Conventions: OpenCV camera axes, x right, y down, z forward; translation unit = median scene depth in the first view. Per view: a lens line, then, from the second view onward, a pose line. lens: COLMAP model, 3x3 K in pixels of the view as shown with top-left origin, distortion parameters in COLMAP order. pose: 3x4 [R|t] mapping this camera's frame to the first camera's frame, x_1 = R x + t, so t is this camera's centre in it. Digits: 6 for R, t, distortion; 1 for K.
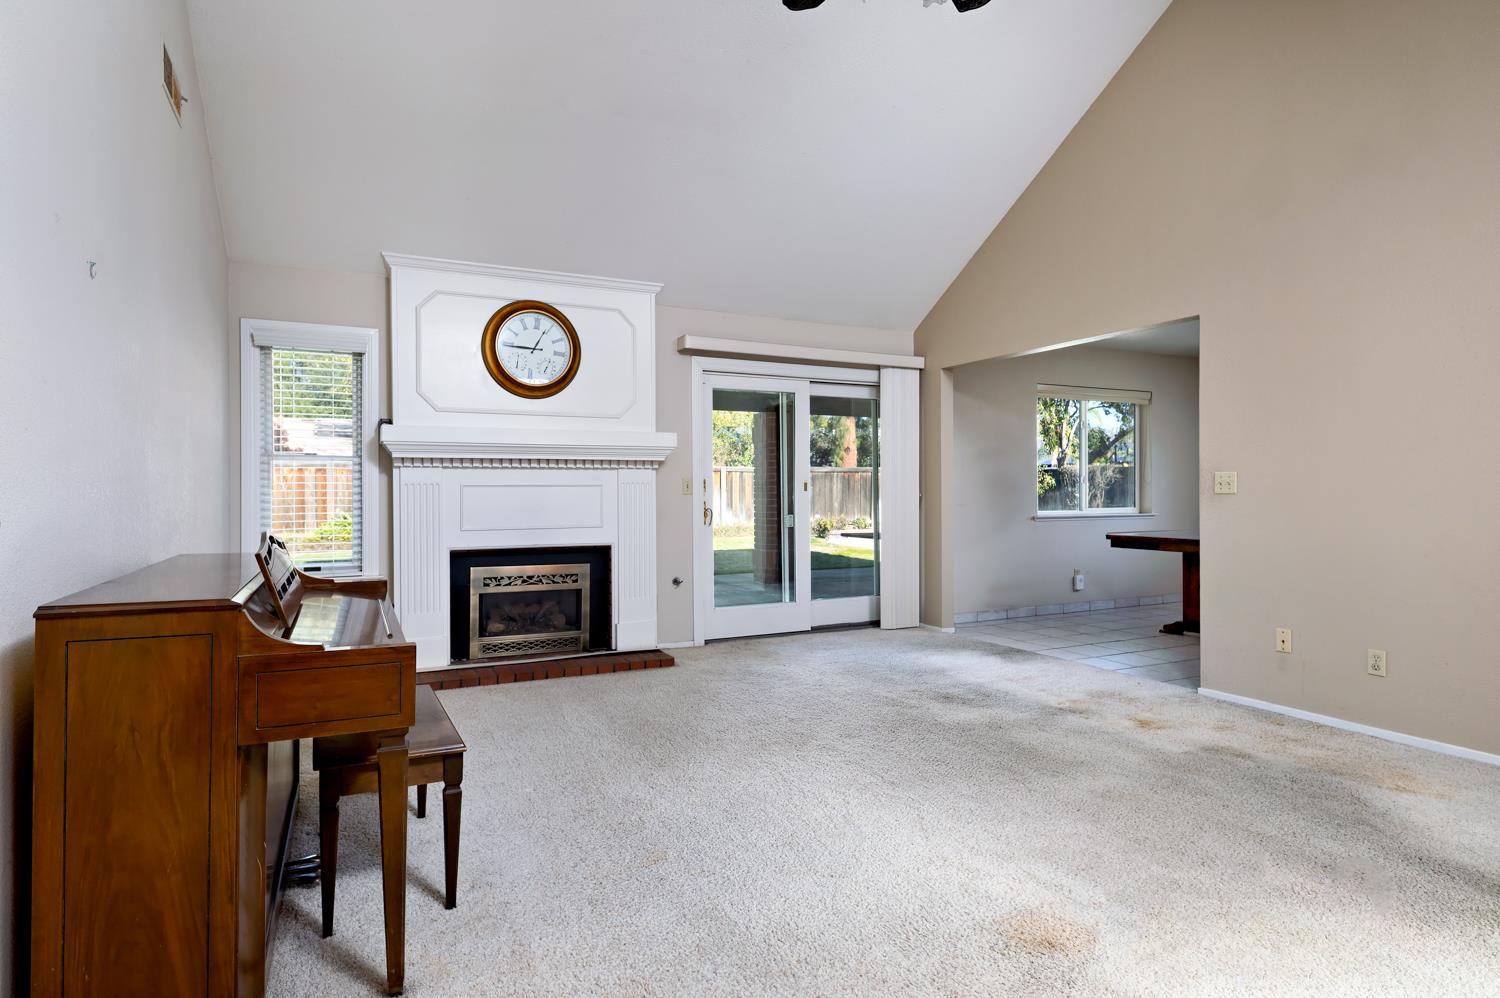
lens RADIAL K [[796.2, 0, 748.8], [0, 796.2, 491.6], [0, 0, 1]] dist [-0.002216, 0.000473]
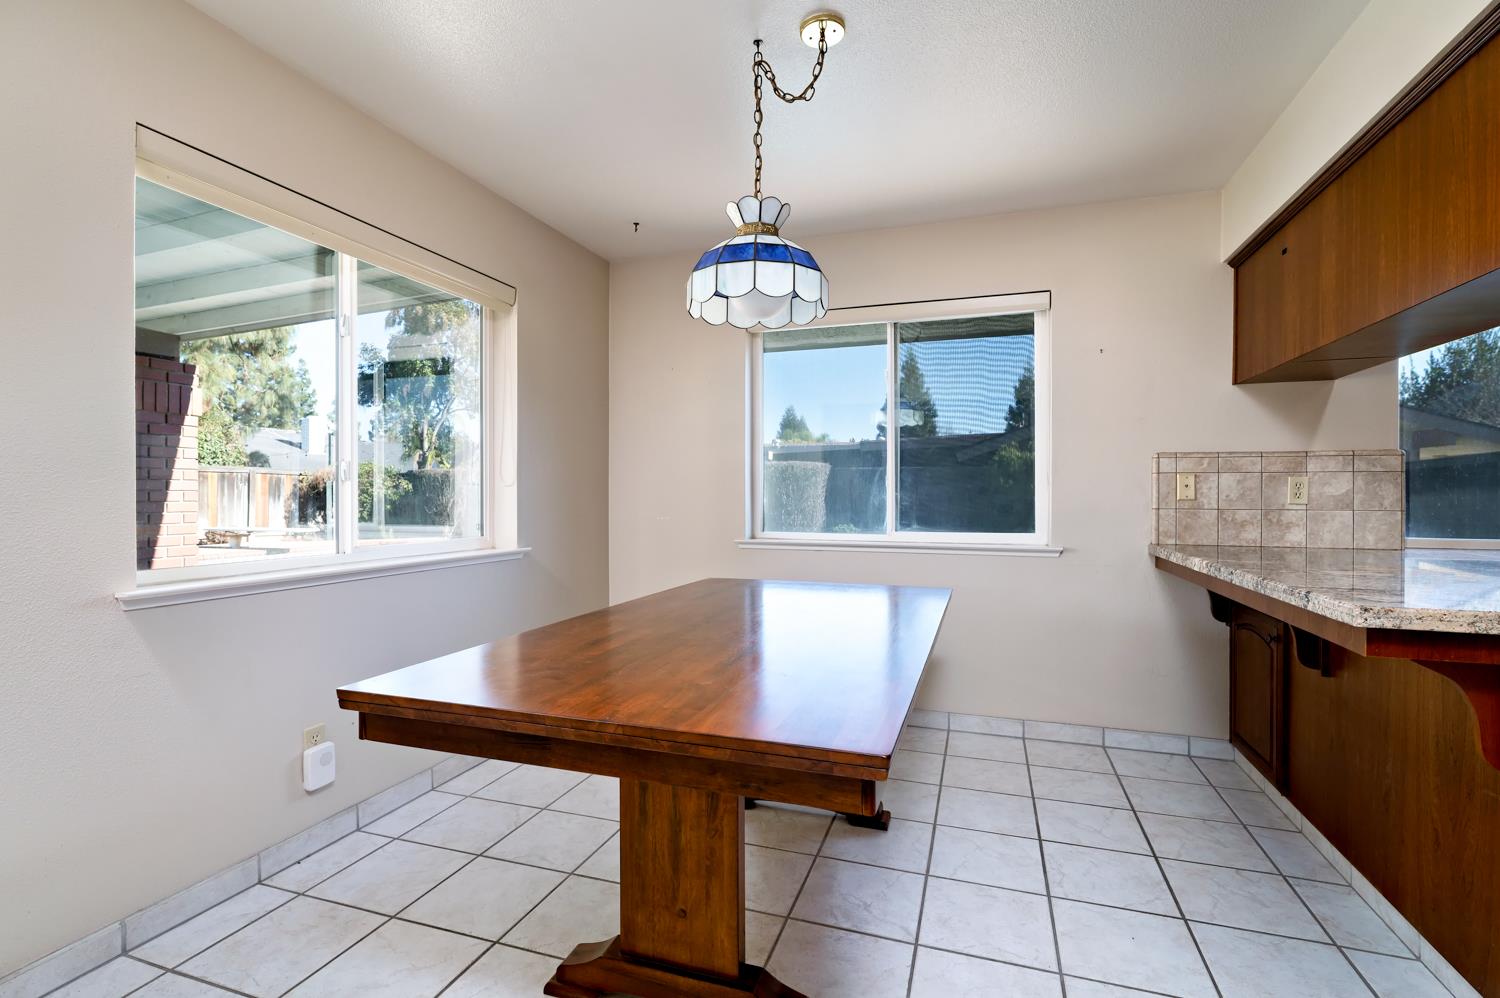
lens RADIAL K [[702.7, 0, 747.4], [0, 702.7, 500.0], [0, 0, 1]] dist [-0.002216, -0.000205]
pose [[0.704082, -0.001857, 0.710116, 0.083075], [-0.001164, 0.999992, 0.003770, -0.000924], [-0.710118, -0.003481, 0.704074, 0.164585]]
